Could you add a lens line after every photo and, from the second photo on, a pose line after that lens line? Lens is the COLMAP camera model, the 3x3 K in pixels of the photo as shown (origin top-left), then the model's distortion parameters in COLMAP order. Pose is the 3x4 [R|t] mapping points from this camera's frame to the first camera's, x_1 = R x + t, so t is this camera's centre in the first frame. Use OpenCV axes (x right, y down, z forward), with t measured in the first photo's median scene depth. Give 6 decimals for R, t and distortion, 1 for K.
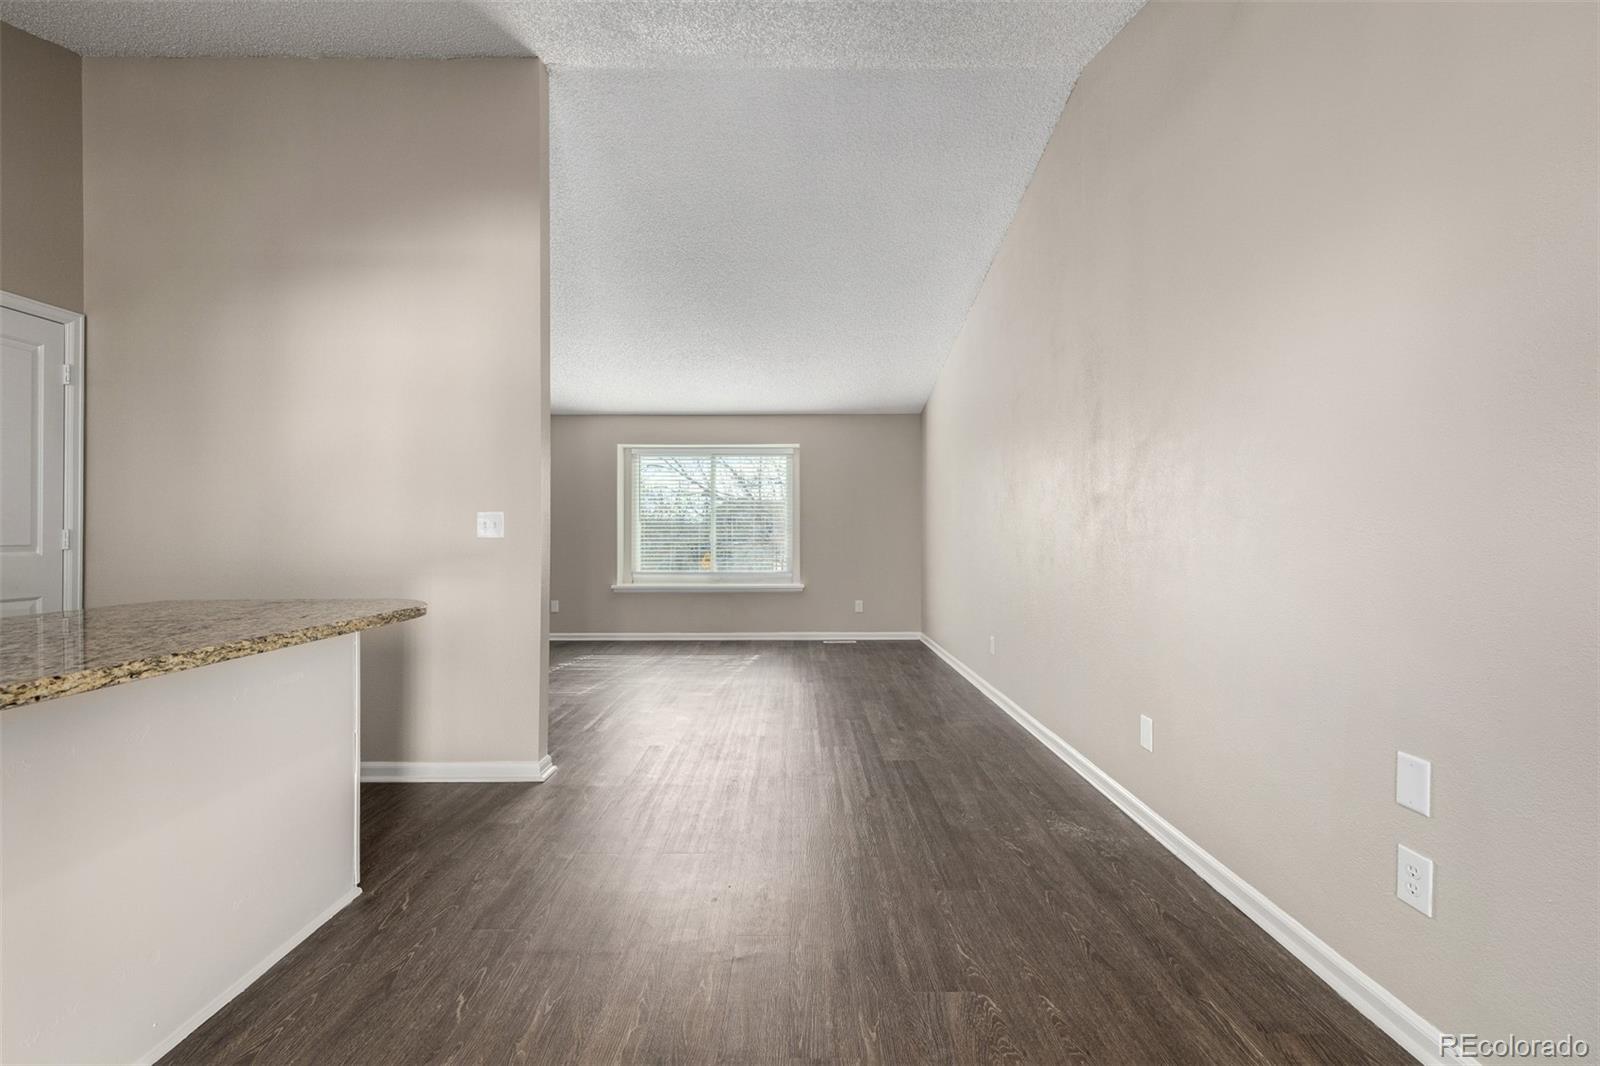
lens RADIAL K [[670.0, 0, 803.4], [0, 670.0, 533.9], [0, 0, 1]] dist [0.001755, -0.001208]
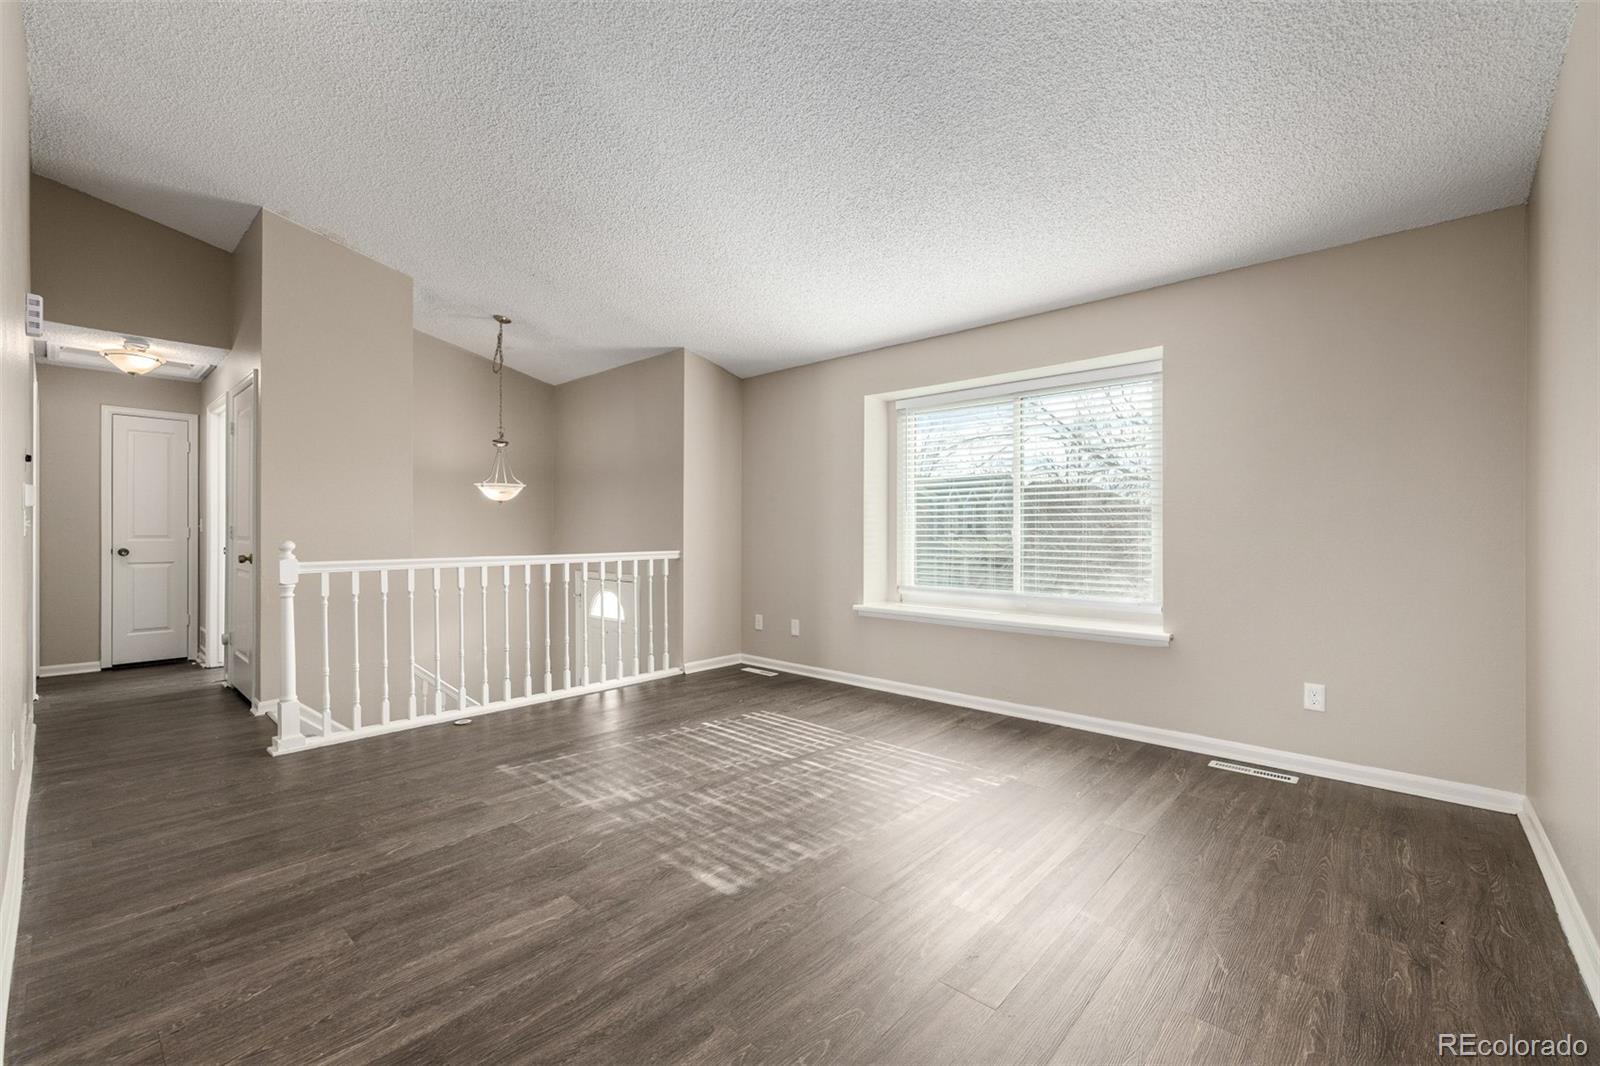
lens RADIAL K [[670.0, 0, 798.8], [0, 670.0, 533.1], [0, 0, 1]] dist [0.001755, -0.001208]
pose [[0.734786, 0.002897, -0.678293, 0.333463], [-0.000201, 0.999992, 0.004054, 0.001937], [0.678299, -0.002843, 0.734780, 1.159504]]
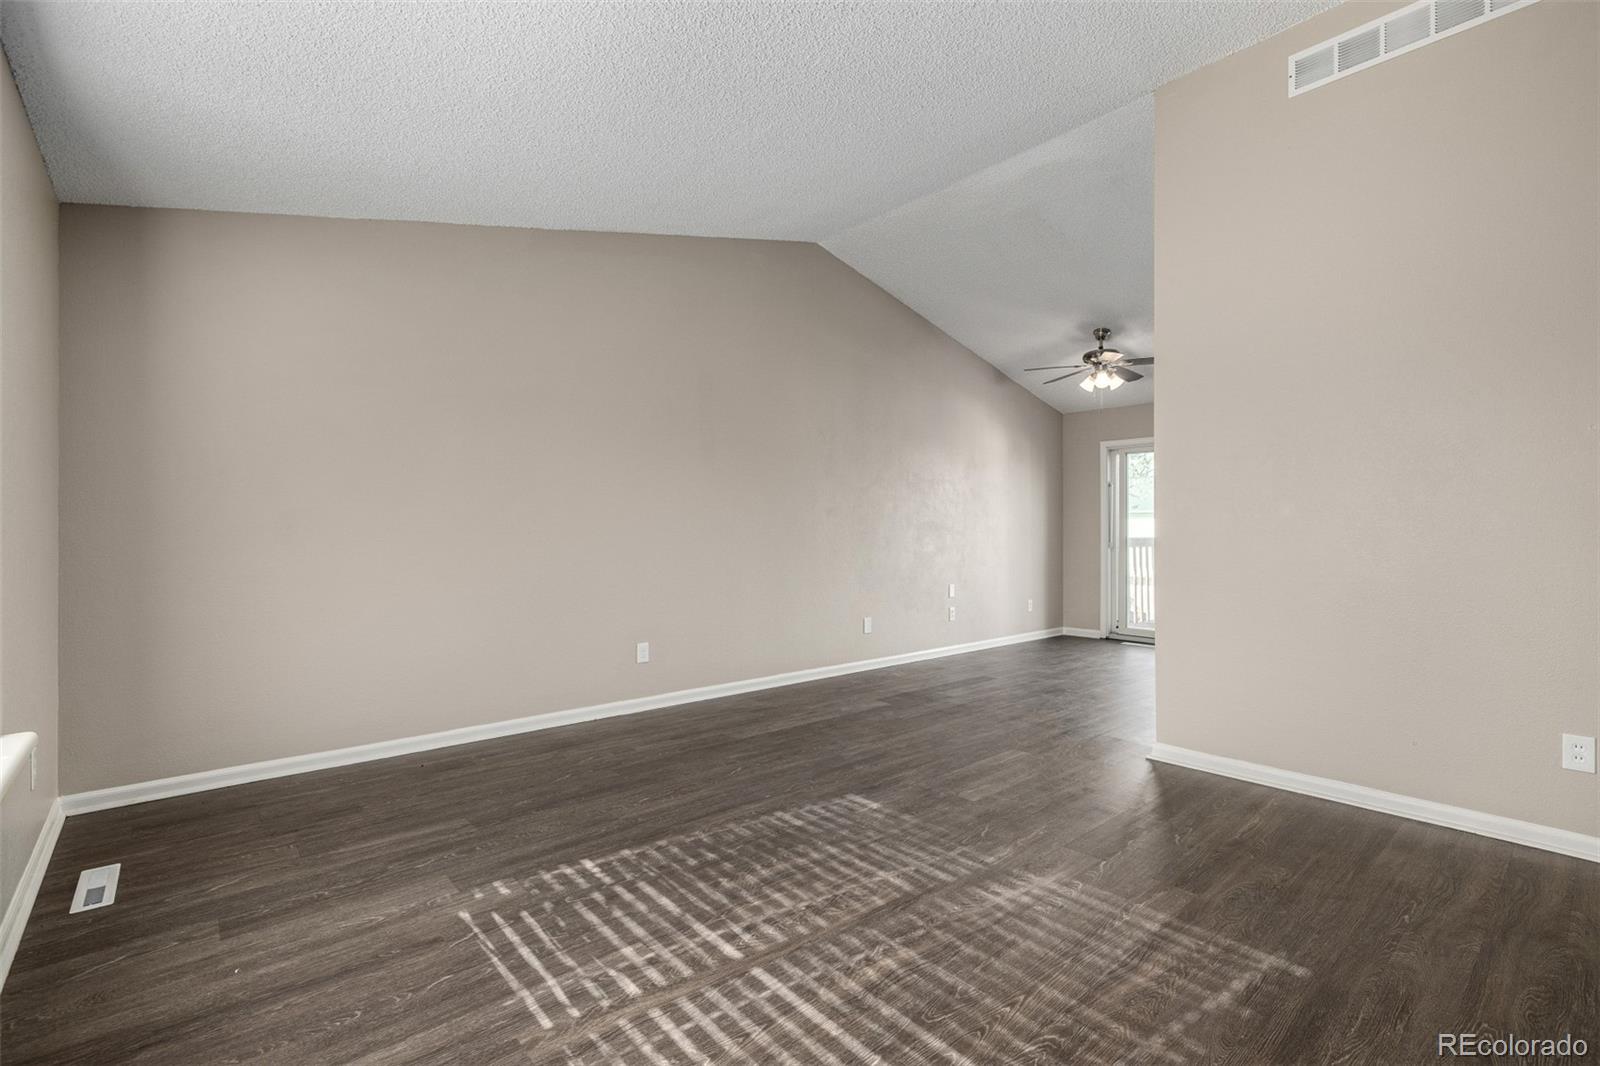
lens RADIAL K [[723.0, 0, 794.7], [0, 723.0, 531.7], [0, 0, 1]] dist [0.000827, 0.000304]
pose [[-0.644817, 0.000392, 0.764337, -0.979030], [-0.001238, 0.999998, -0.001557, 0.004362], [-0.764336, -0.001950, -0.644816, 2.400637]]
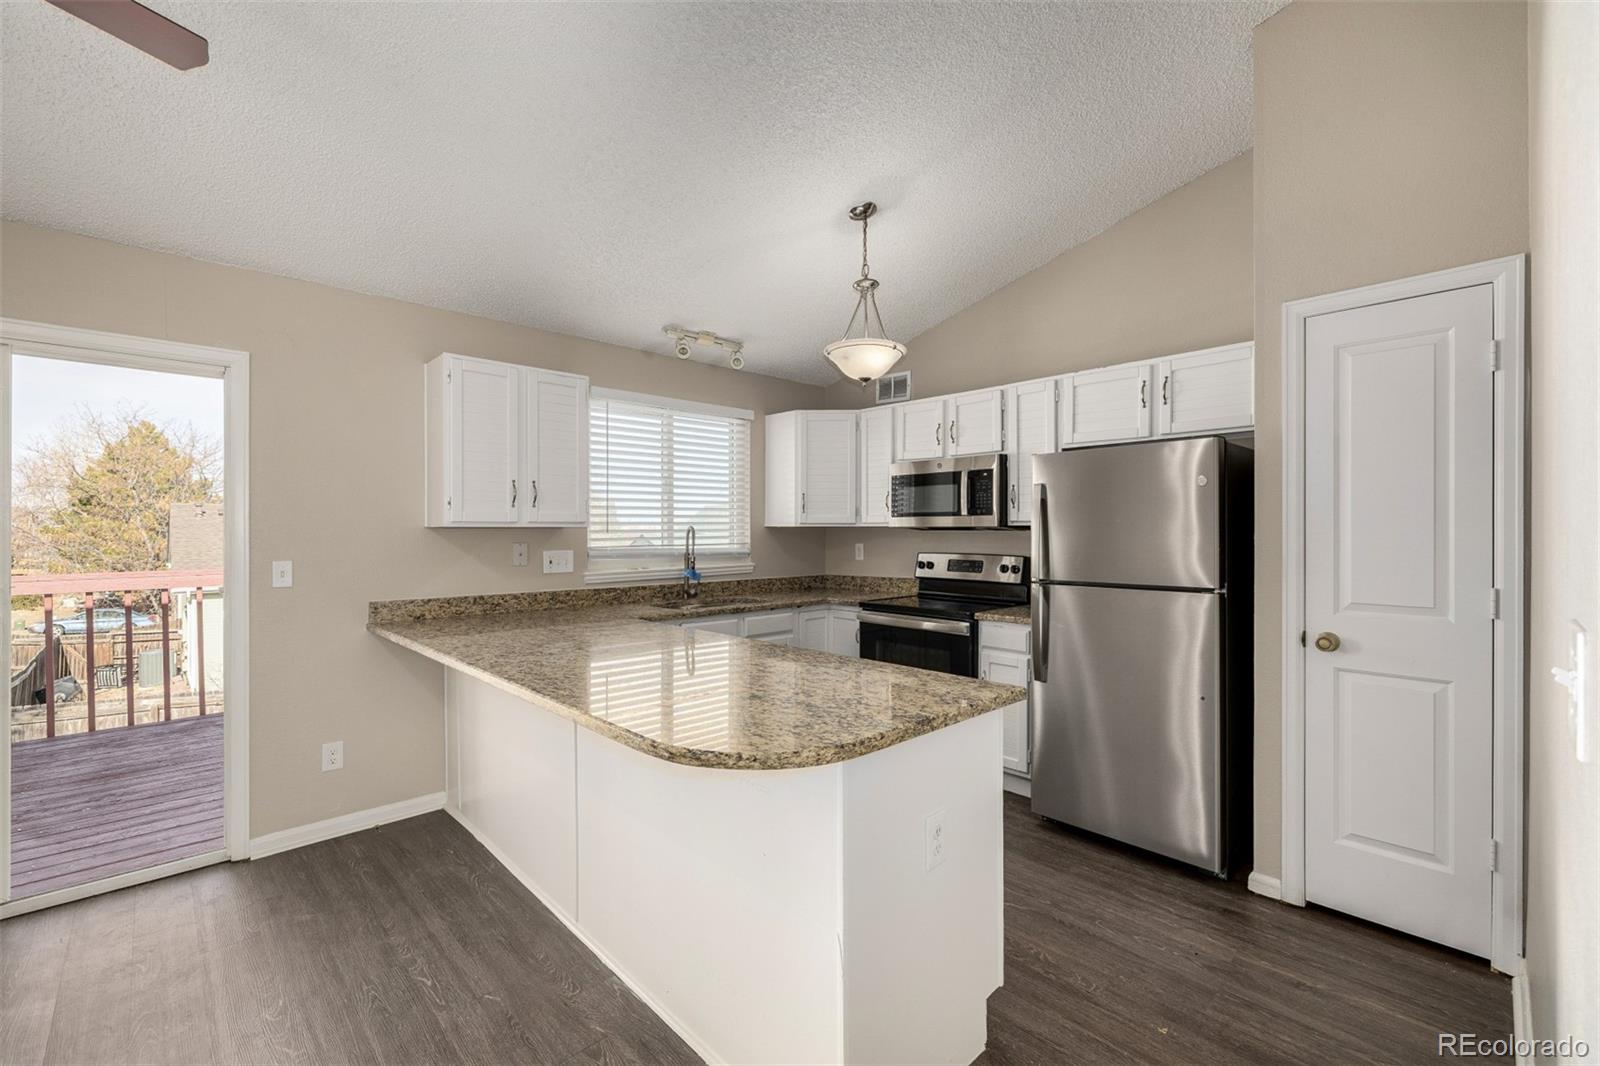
lens RADIAL K [[670.0, 0, 798.4], [0, 670.0, 530.8], [0, 0, 1]] dist [0.001755, -0.001208]
pose [[-0.729218, 0.003124, -0.684274, -0.145107], [0.005805, 0.999982, -0.001621, -0.069824], [0.684257, -0.005154, -0.729223, 1.054655]]
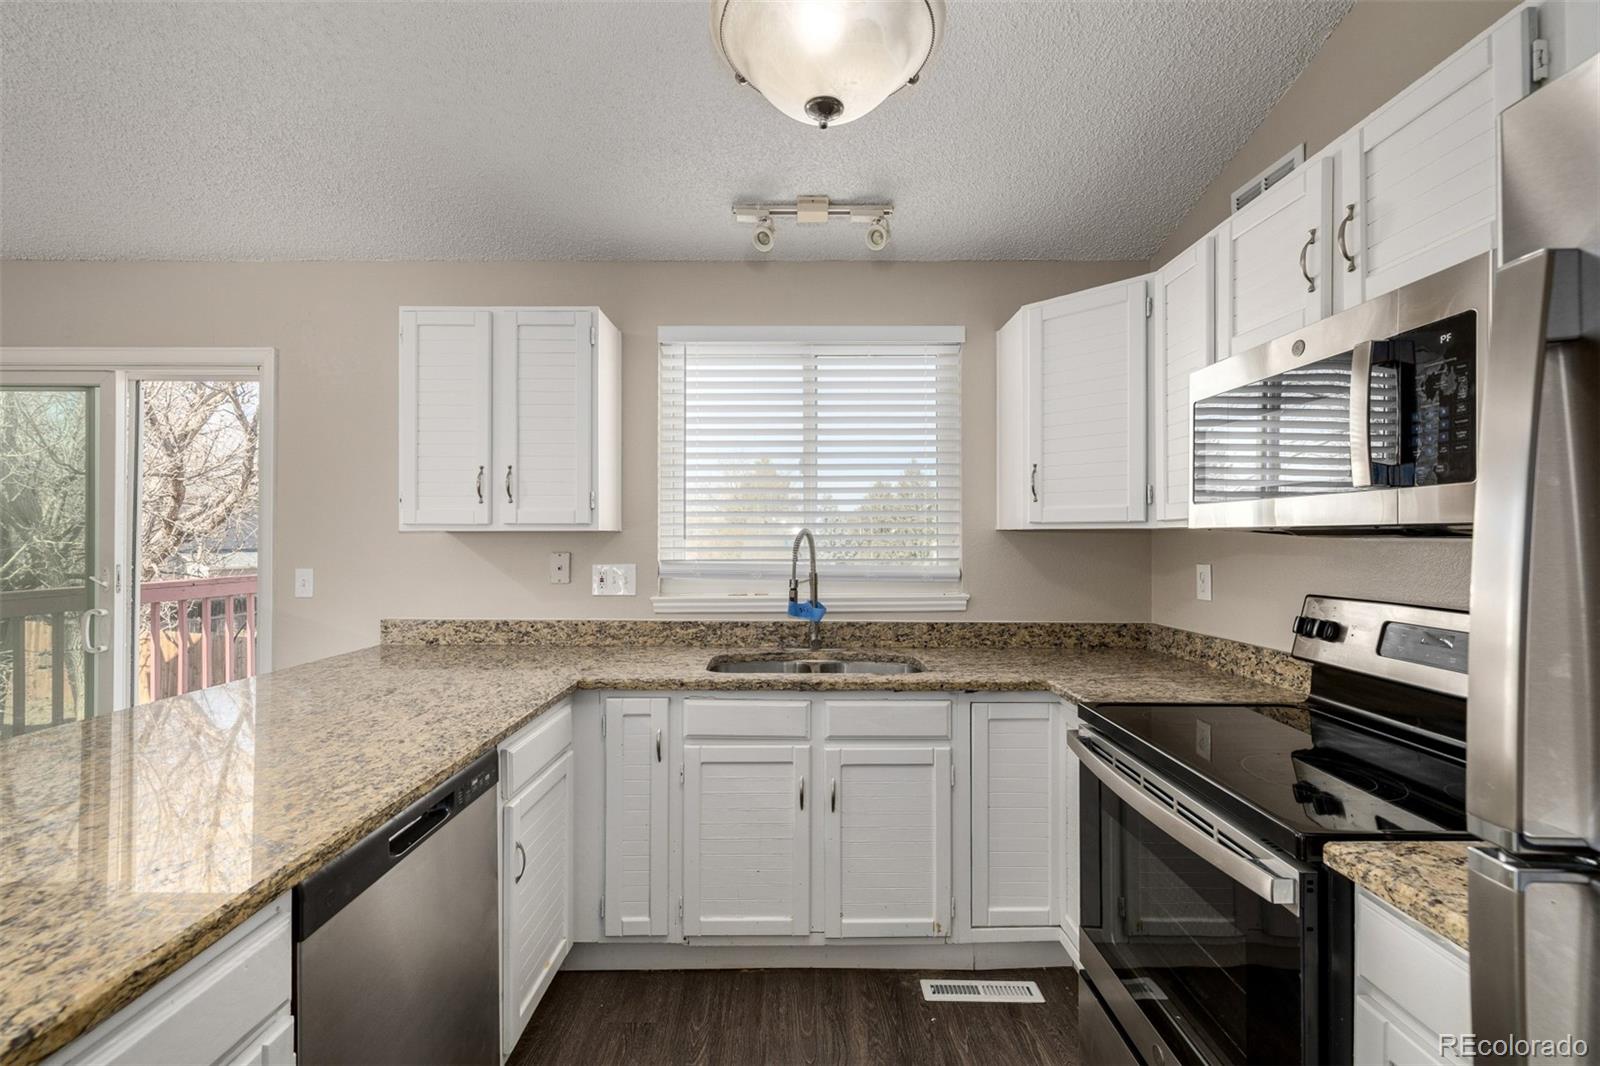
lens RADIAL K [[670.0, 0, 805.5], [0, 670.0, 530.0], [0, 0, 1]] dist [0.001755, -0.001208]
pose [[-0.999996, 0.001139, 0.002409, -0.950927], [0.001107, 0.999910, -0.013401, -0.070627], [-0.002424, -0.013398, -0.999907, 0.721019]]
